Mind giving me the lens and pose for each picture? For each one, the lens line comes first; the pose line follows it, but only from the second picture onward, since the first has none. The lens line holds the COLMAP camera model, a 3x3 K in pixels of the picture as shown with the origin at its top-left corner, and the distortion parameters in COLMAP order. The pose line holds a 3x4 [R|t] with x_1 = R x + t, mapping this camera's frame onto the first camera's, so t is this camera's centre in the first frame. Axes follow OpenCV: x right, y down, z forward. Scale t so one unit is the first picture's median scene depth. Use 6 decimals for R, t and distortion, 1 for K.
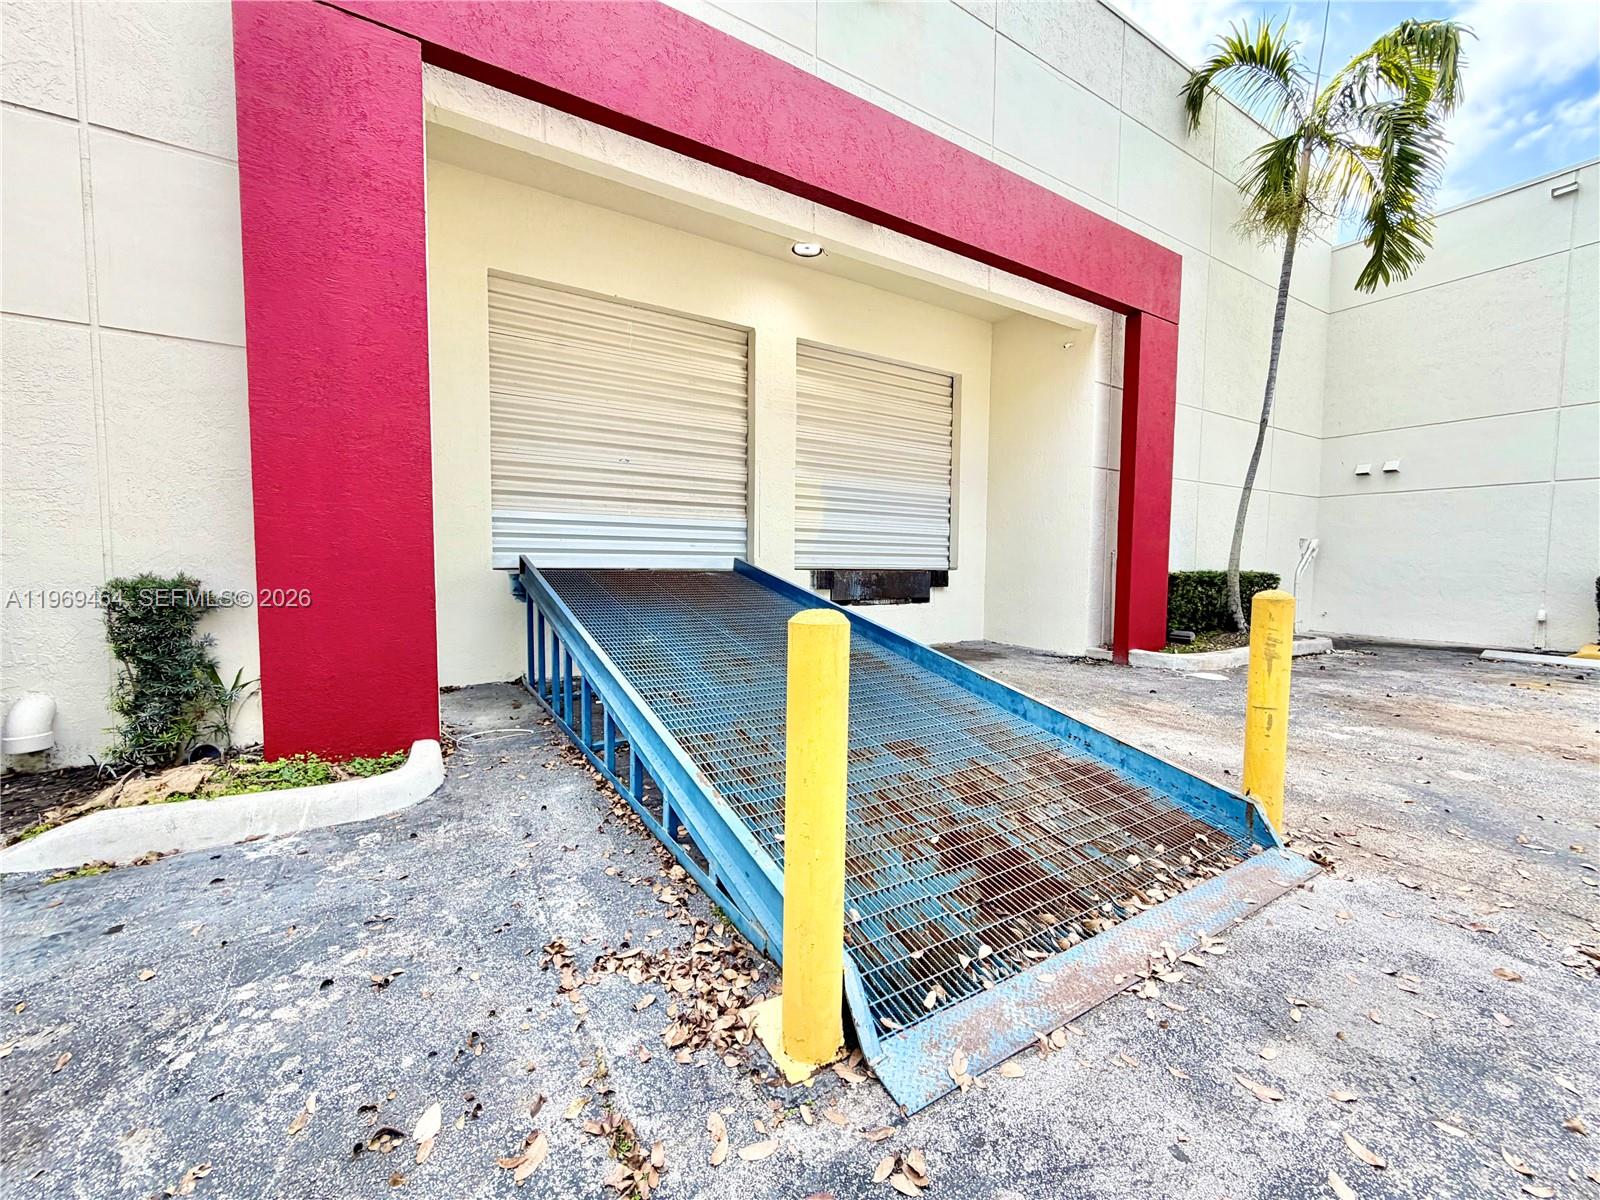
lens RADIAL K [[637.4, 0, 787.2], [0, 637.4, 602.4], [0, 0, 1]] dist [-0.000908, 0.000363]
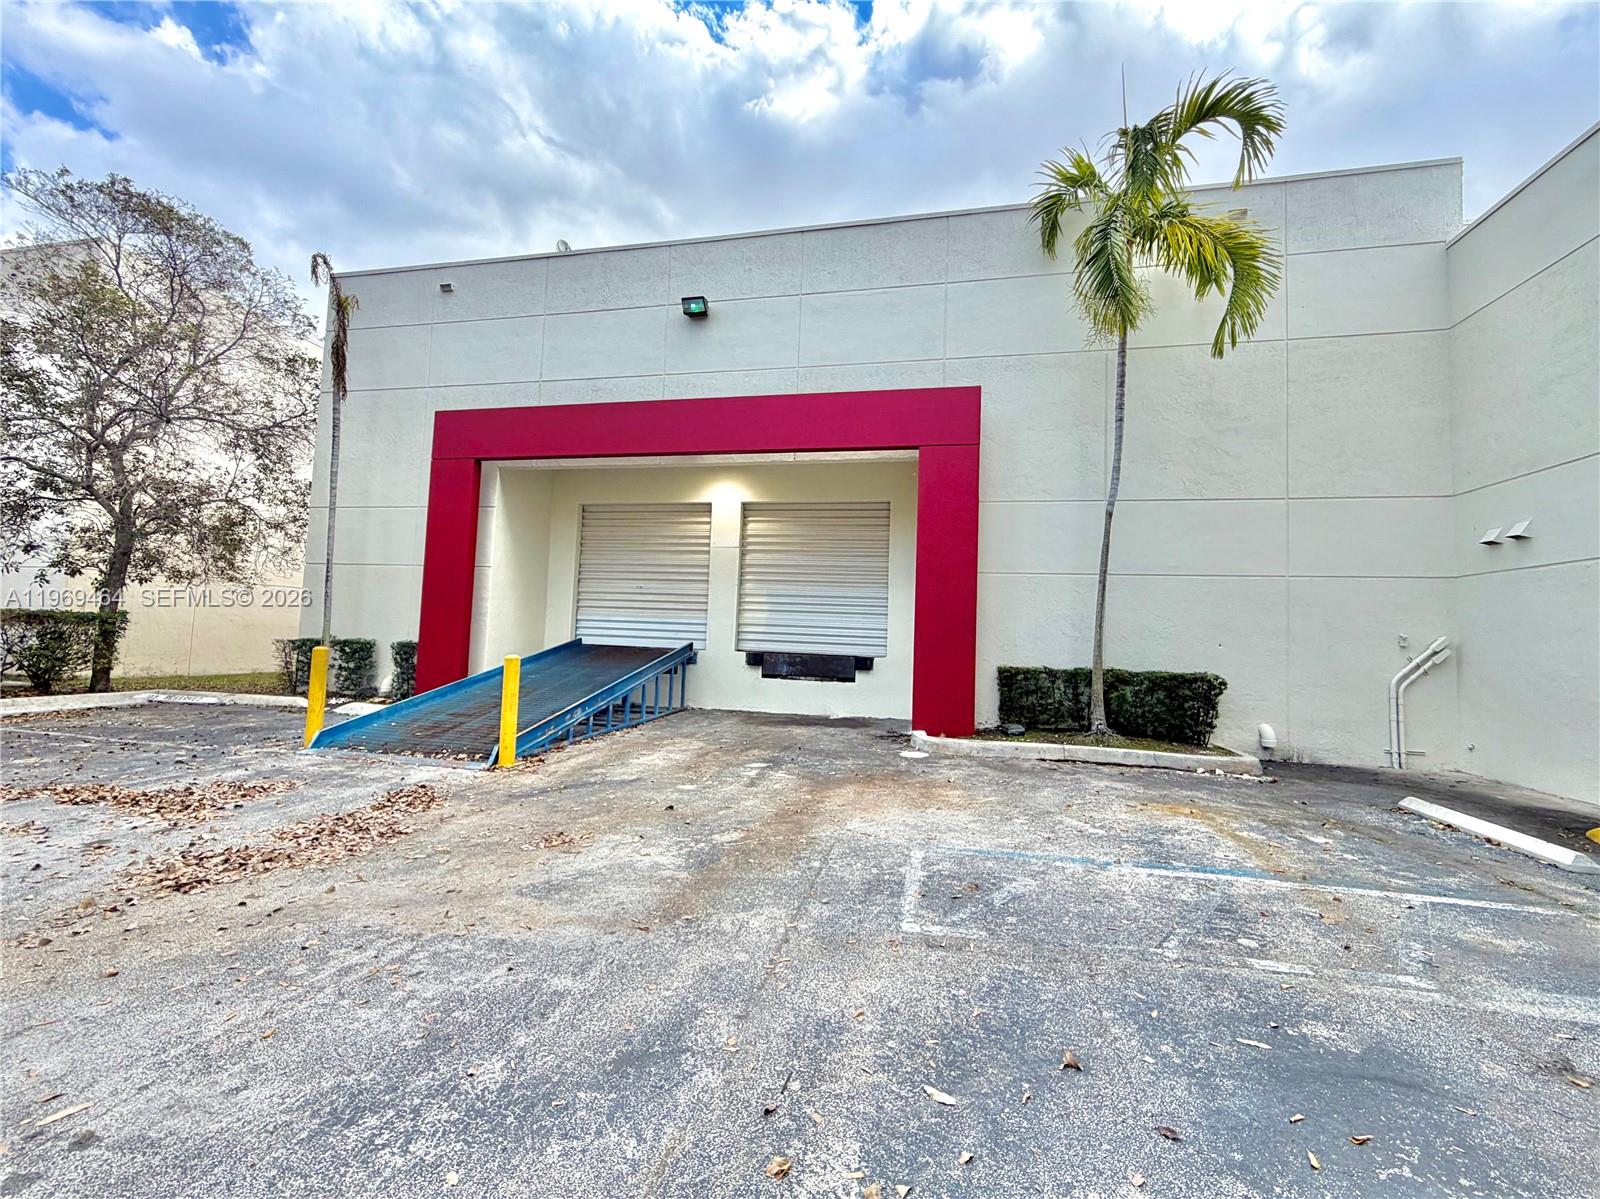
lens RADIAL K [[637.4, 0, 797.7], [0, 637.4, 601.5], [0, 0, 1]] dist [-0.000908, 0.000363]
pose [[0.724106, -0.024425, -0.689256, 1.205034], [-0.074048, 0.990843, -0.112905, -0.009125], [0.685702, 0.132793, 0.715667, 0.008520]]
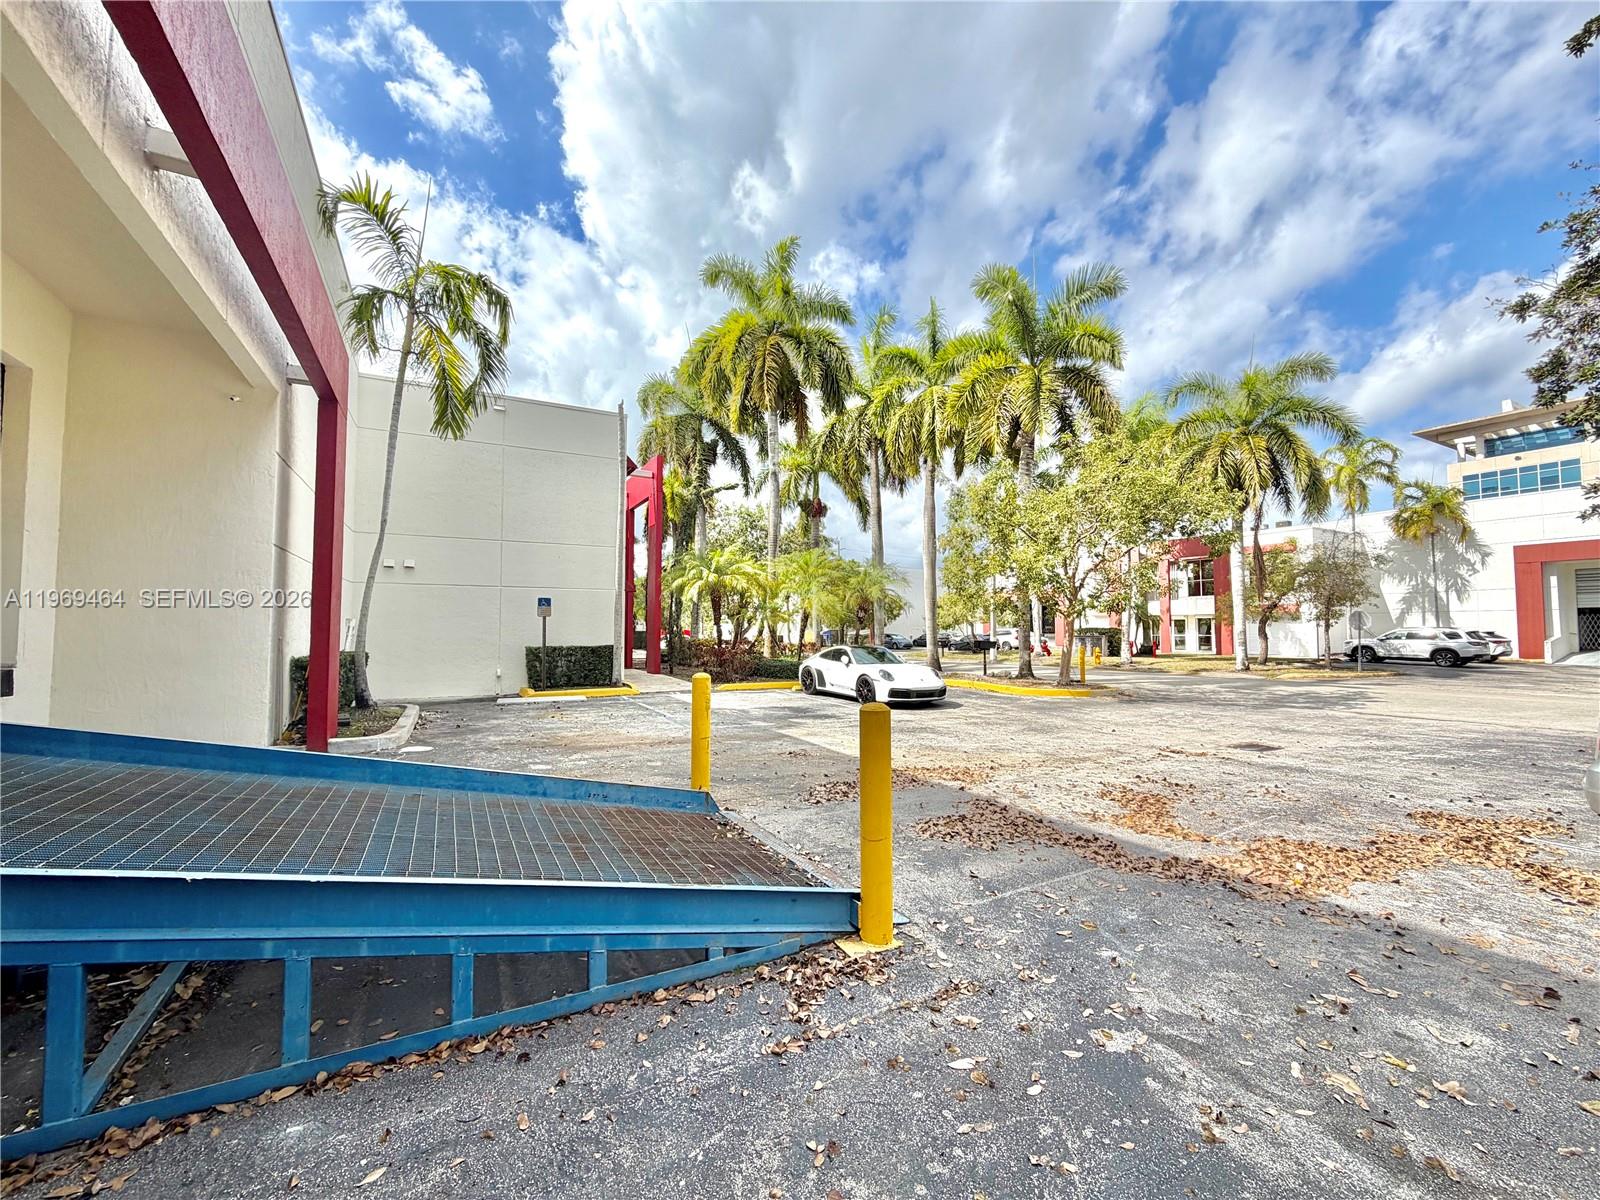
lens RADIAL K [[637.4, 0, 804.3], [0, 637.4, 598.3], [0, 0, 1]] dist [-0.000908, 0.000363]
pose [[0.037962, 0.043350, 0.998338, -0.412945], [0.062573, 0.996995, -0.045671, -0.050600], [-0.997318, 0.064203, 0.035136, 0.238153]]
